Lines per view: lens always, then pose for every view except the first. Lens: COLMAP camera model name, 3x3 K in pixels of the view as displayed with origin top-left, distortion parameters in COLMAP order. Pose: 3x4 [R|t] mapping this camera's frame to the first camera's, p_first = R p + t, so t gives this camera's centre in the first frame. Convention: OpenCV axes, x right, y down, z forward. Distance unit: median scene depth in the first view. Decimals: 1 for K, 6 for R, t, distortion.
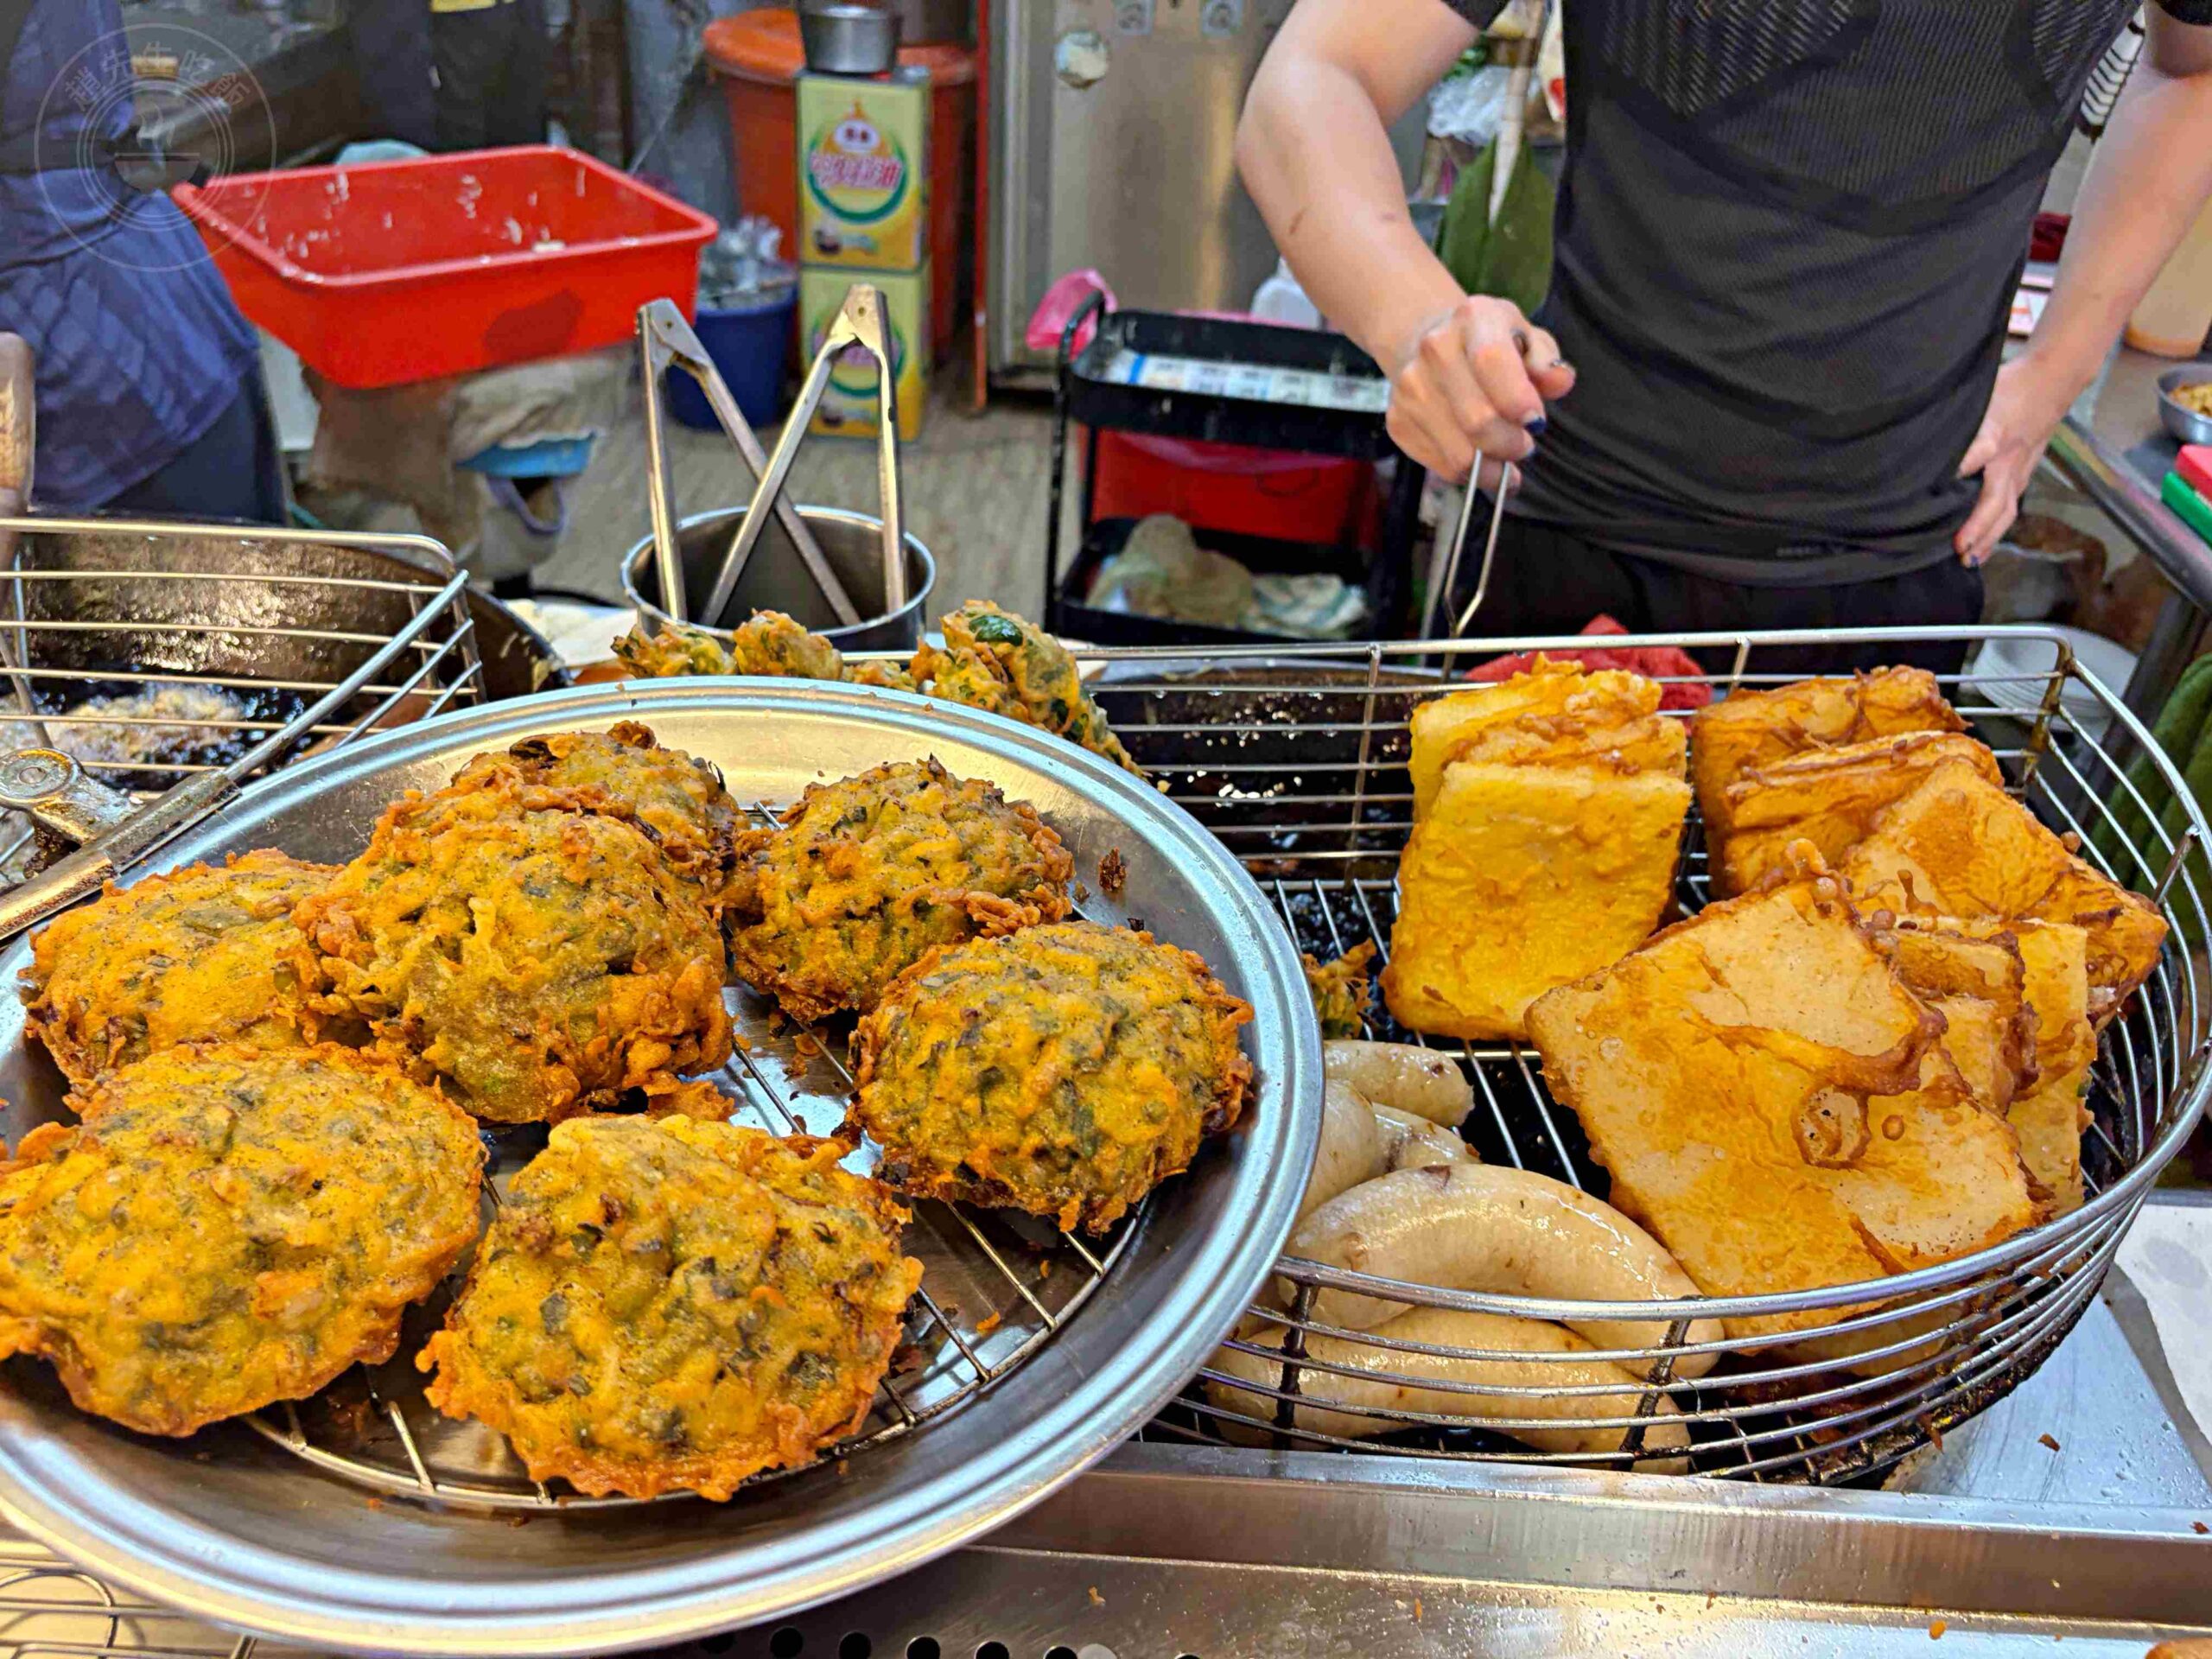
lens RADIAL K [[1732.5, 0, 1106.0], [0, 1732.5, 829.5], [0, 0, 1]] dist [-0.001679, -0.001332]
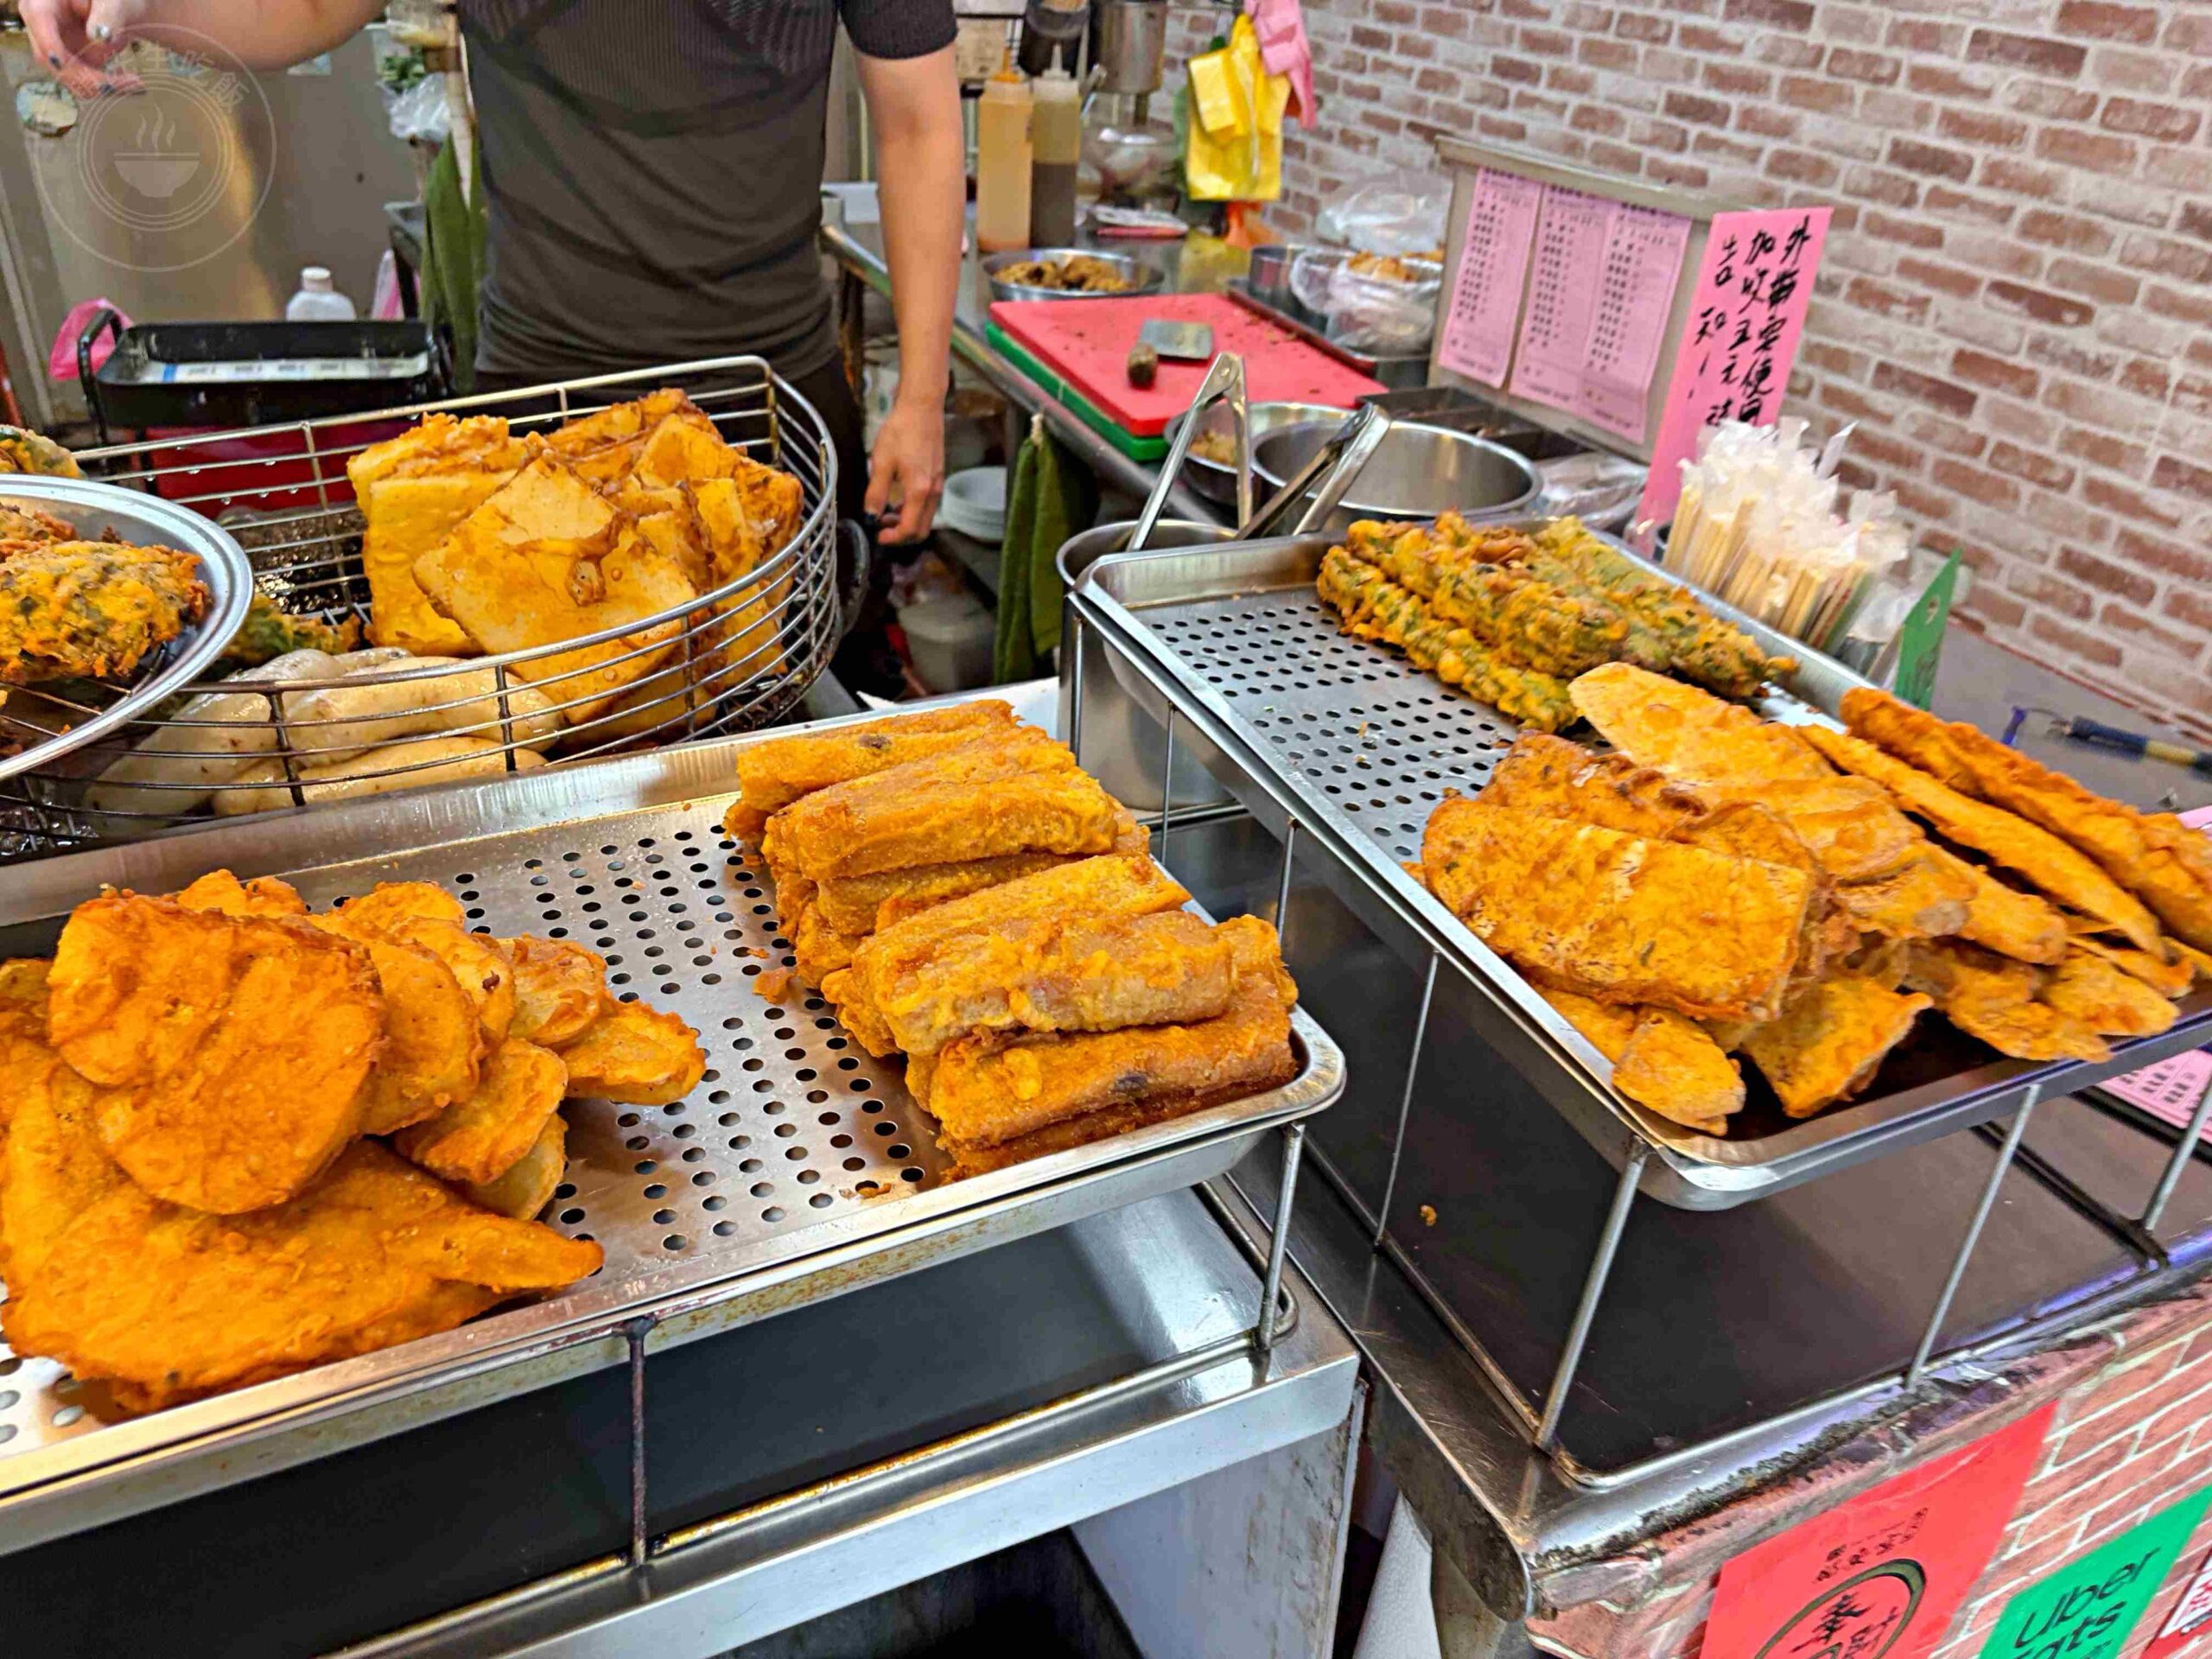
lens RADIAL K [[1709.8, 0, 1106.0], [0, 1709.8, 829.5], [0, 0, 1]] dist [0.104022, -0.121804]
pose [[0.881673, -0.246790, 0.402177, 0.089582], [0.254979, 0.966348, 0.034008, 0.418335], [-0.397036, 0.072563, 0.914930, -0.717555]]
